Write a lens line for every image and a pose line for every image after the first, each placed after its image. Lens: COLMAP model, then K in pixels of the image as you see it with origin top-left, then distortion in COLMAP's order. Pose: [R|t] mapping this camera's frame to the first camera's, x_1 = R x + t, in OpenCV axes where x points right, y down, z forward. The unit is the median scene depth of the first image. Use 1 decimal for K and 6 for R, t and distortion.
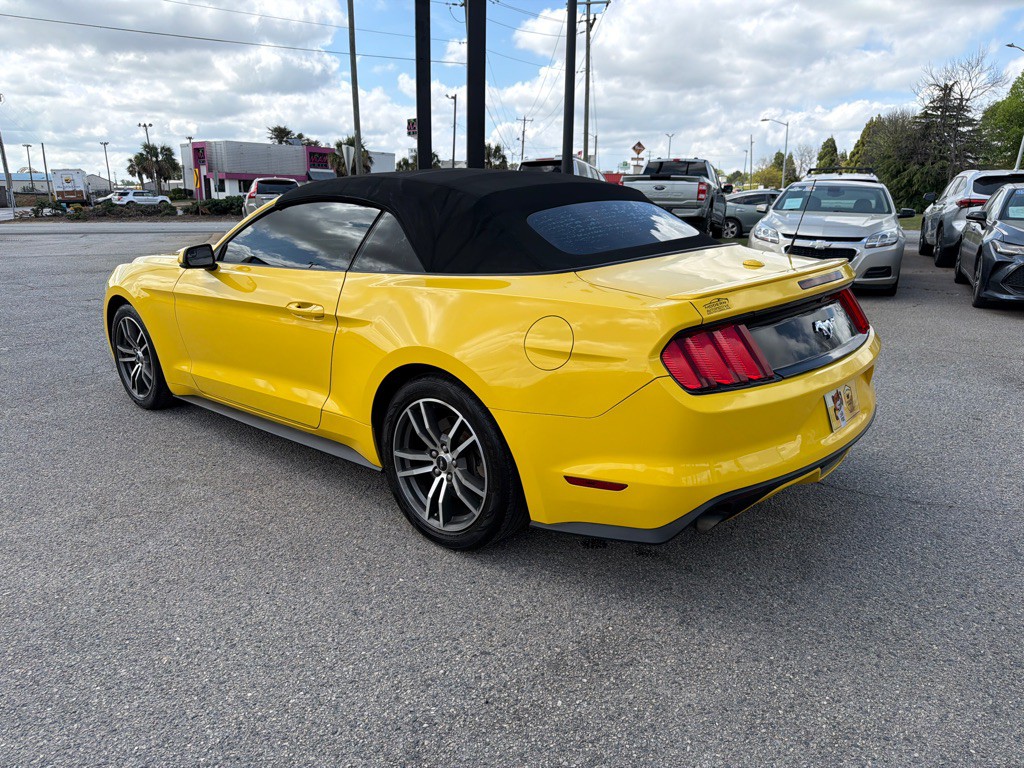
lens RADIAL K [[718.1, 0, 501.1], [0, 718.1, 386.3], [0, 0, 1]] dist [0.011655, -0.006710]
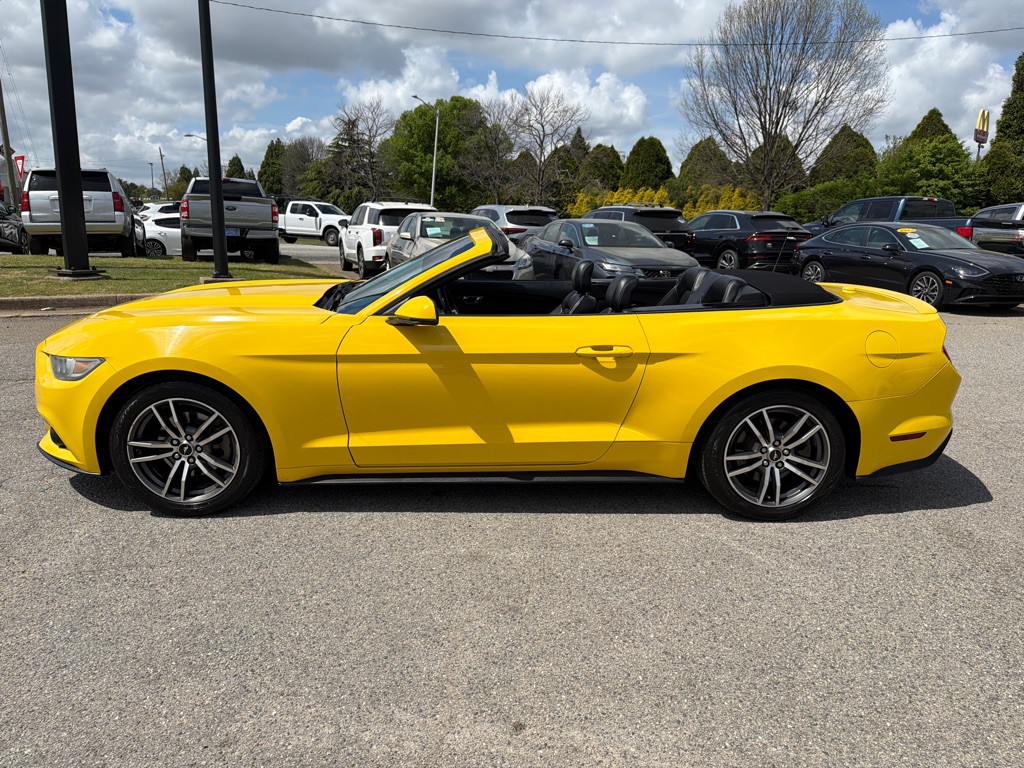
lens RADIAL K [[740.2, 0, 516.7], [0, 740.2, 386.7], [0, 0, 1]] dist [-0.004298, -0.002060]
pose [[0.713910, -0.133064, 0.687478, -1.180761], [0.150868, 0.987950, 0.034552, -0.117783], [-0.683792, 0.079052, 0.725382, 0.300338]]
